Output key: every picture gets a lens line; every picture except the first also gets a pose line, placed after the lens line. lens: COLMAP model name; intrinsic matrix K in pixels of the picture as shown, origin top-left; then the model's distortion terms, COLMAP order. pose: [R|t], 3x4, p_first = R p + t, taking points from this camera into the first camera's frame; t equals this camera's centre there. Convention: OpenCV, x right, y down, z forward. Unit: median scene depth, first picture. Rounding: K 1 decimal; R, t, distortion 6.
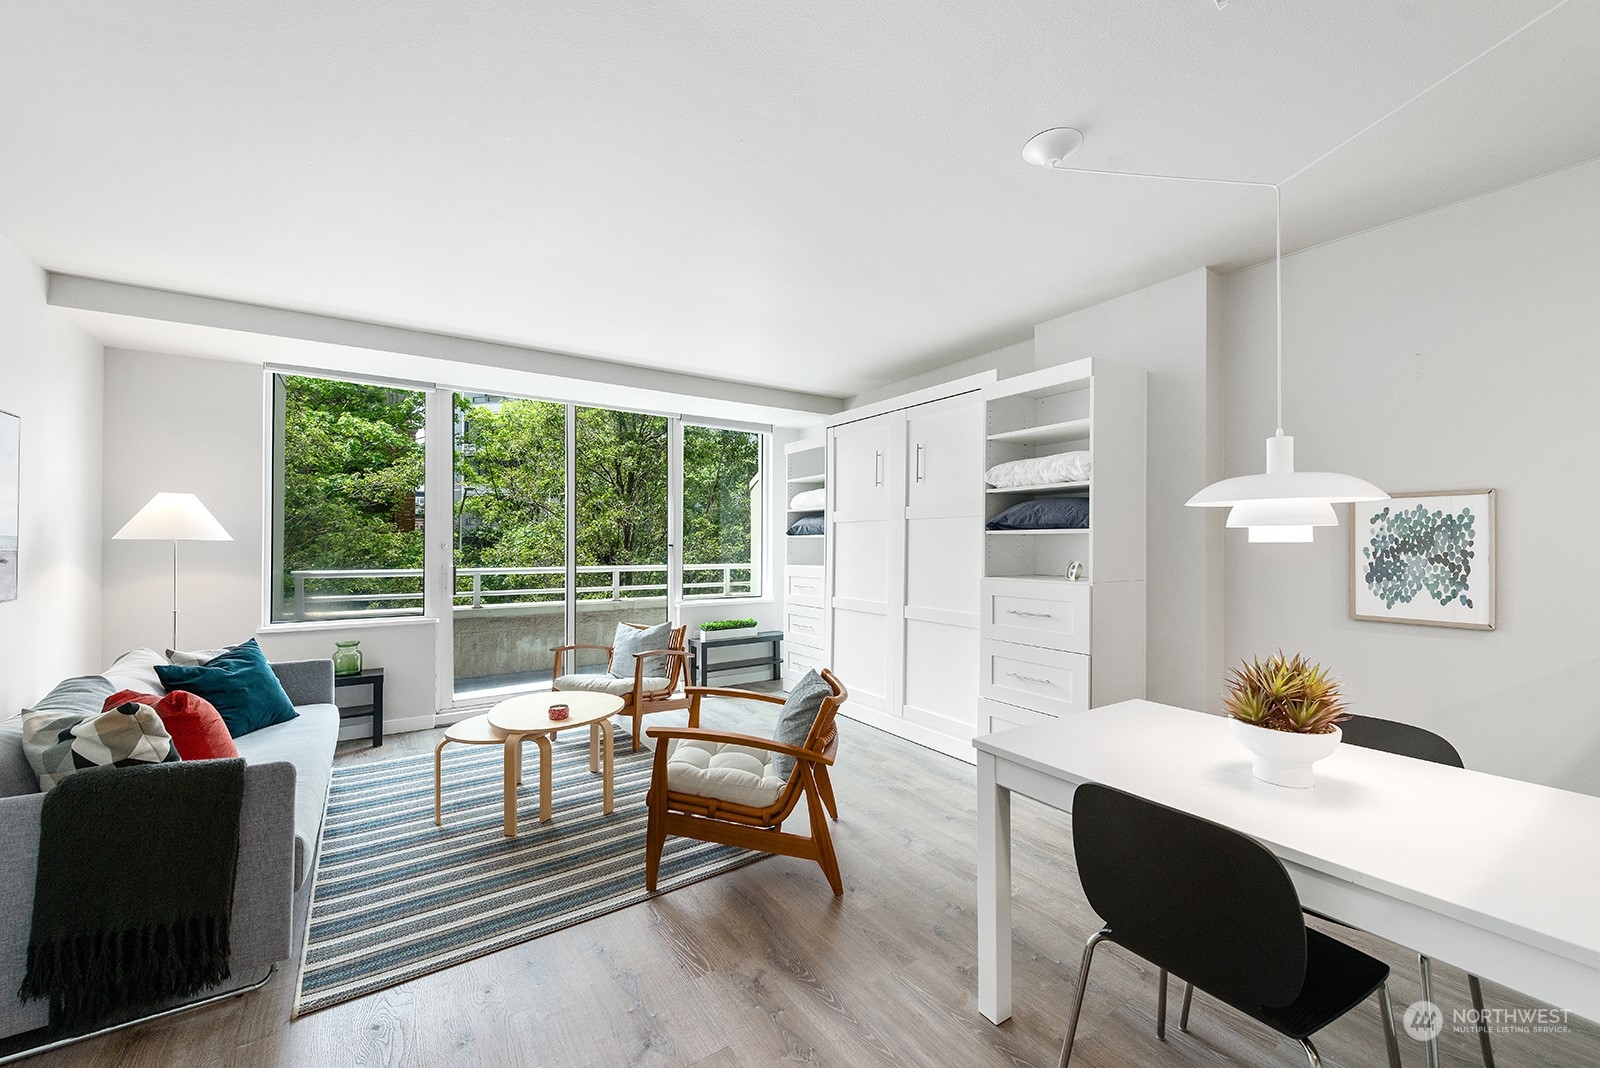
lens RADIAL K [[621.5, 0, 799.6], [0, 621.5, 545.4], [0, 0, 1]] dist [-0.002554, -0.000419]
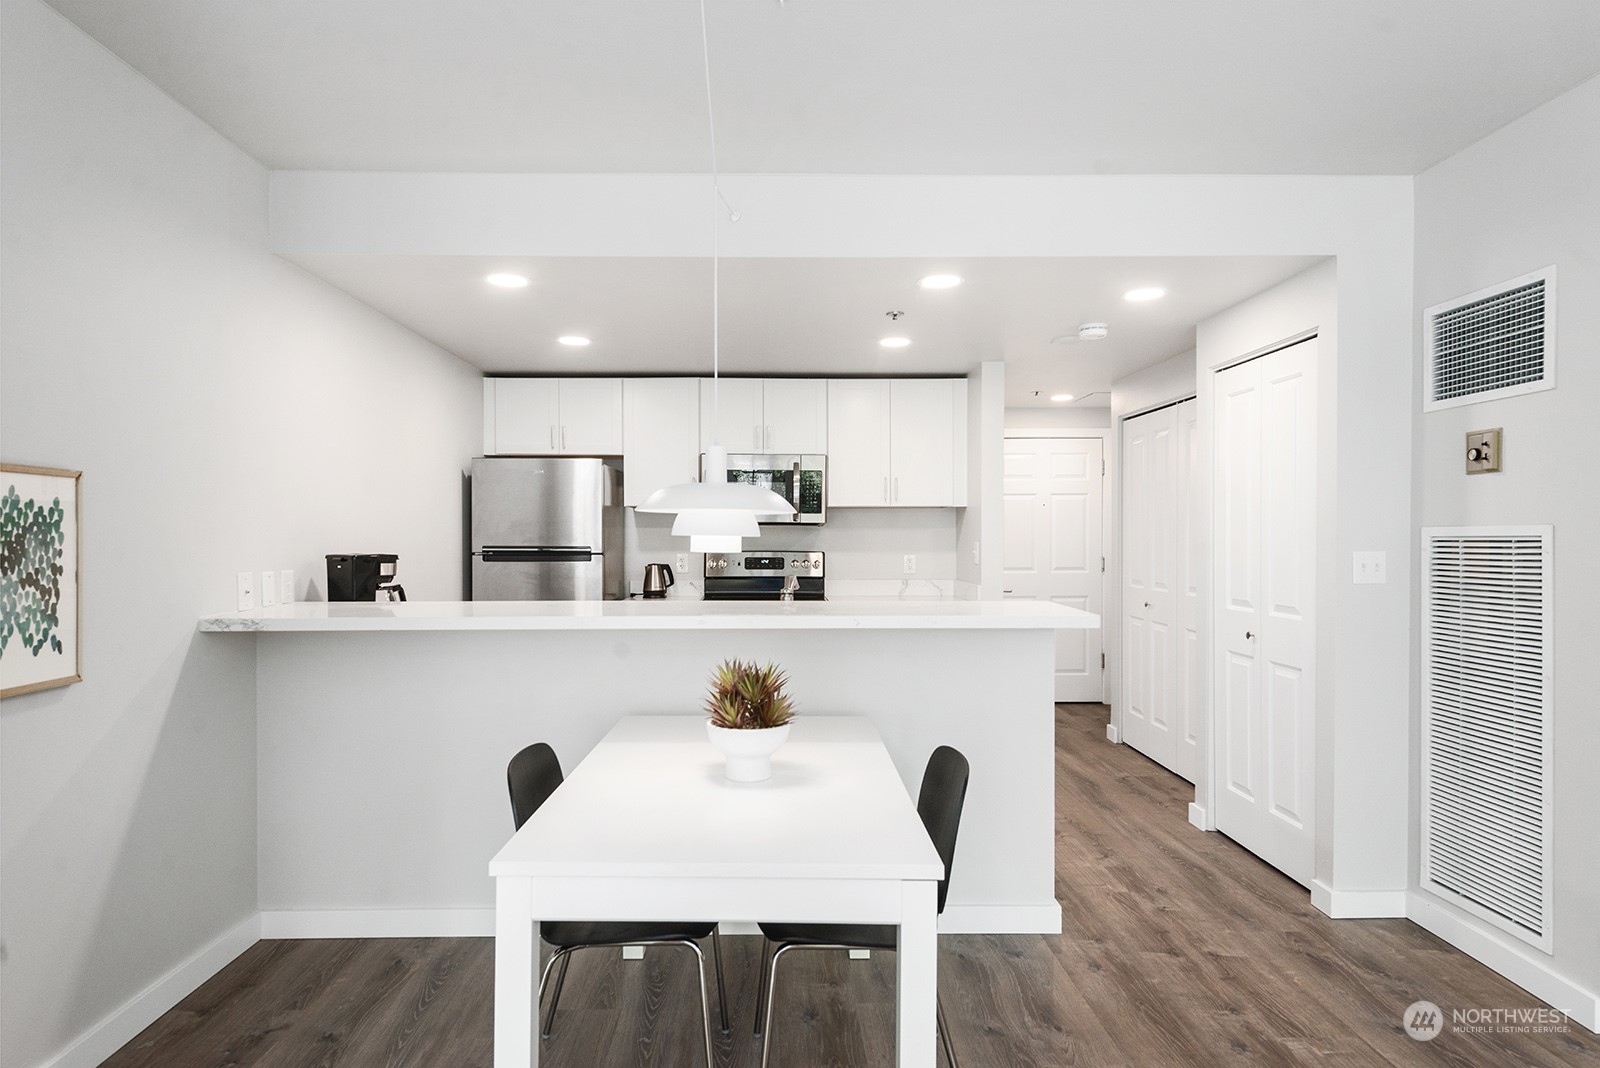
lens RADIAL K [[894.7, 0, 784.1], [0, 894.7, 545.4], [0, 0, 1]] dist [0.018515, -0.009299]
pose [[-0.839200, -0.004943, 0.543801, -0.045326], [0.000712, 0.999948, 0.010187, -0.016334], [-0.543823, 0.008936, -0.839152, 1.110229]]
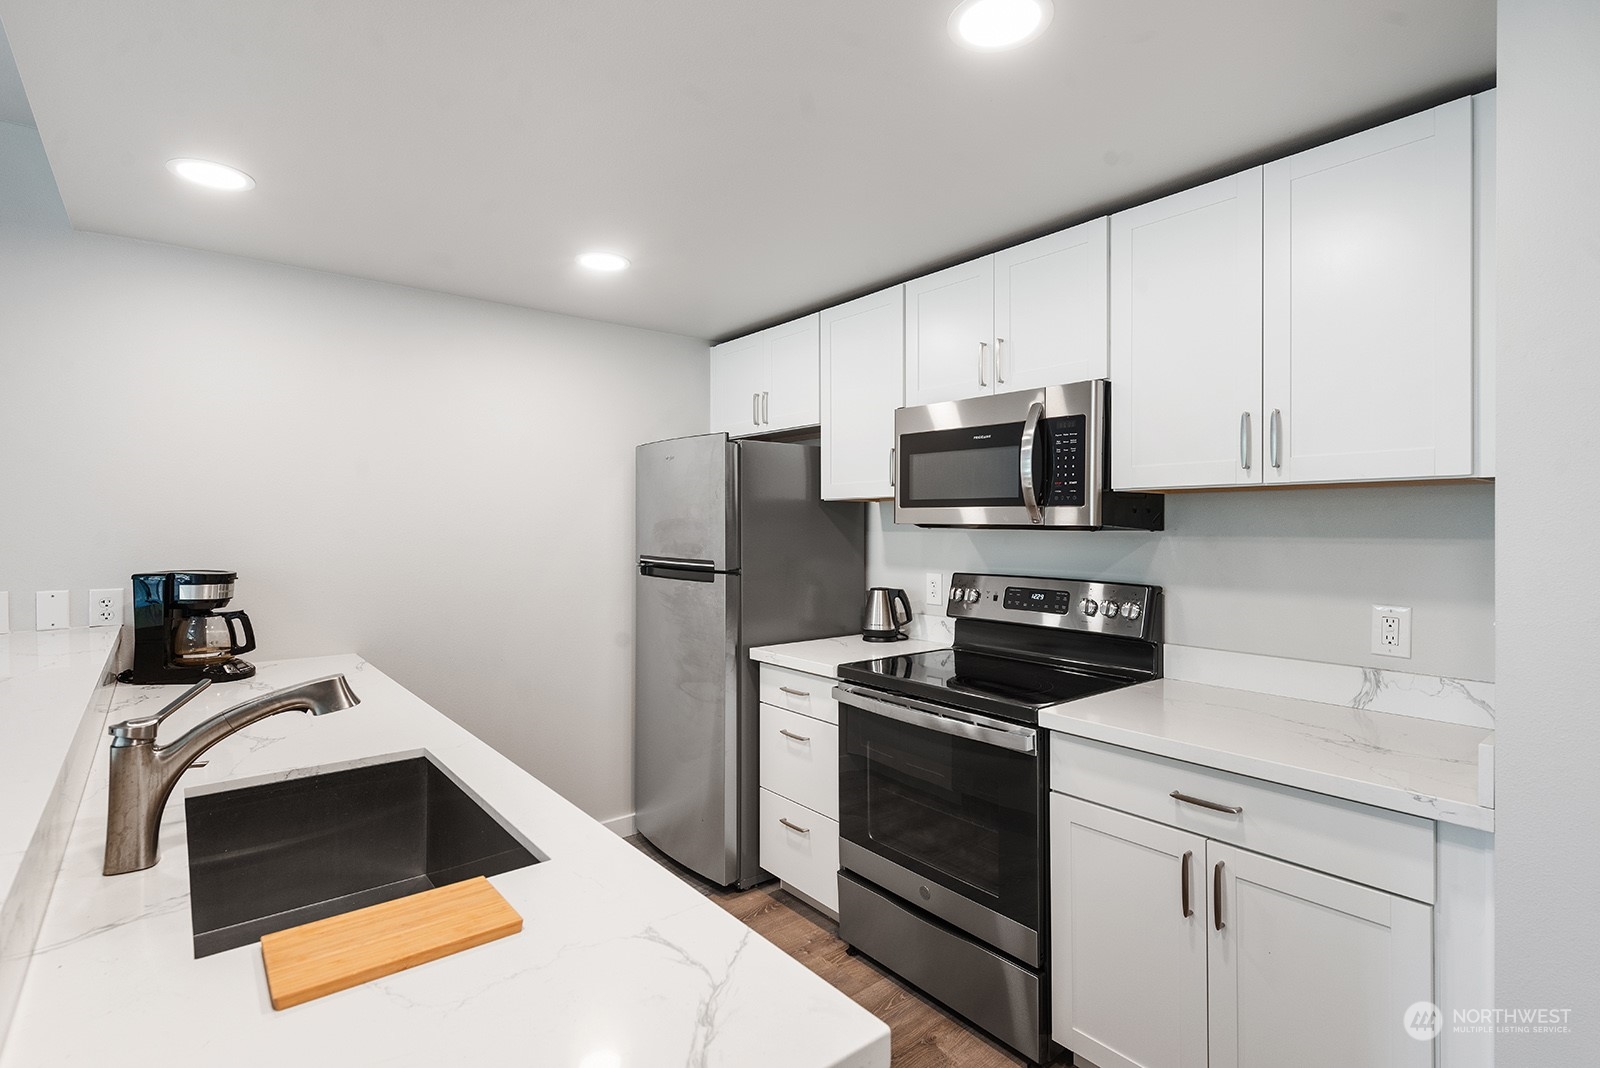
lens RADIAL K [[730.1, 0, 806.2], [0, 730.1, 531.8], [0, 0, 1]] dist [0.002507, -0.001061]
pose [[-0.088700, -0.005389, 0.996044, 0.226800], [-0.001936, 0.999984, 0.005238, -0.041560], [-0.996057, -0.001463, -0.088709, -0.181228]]
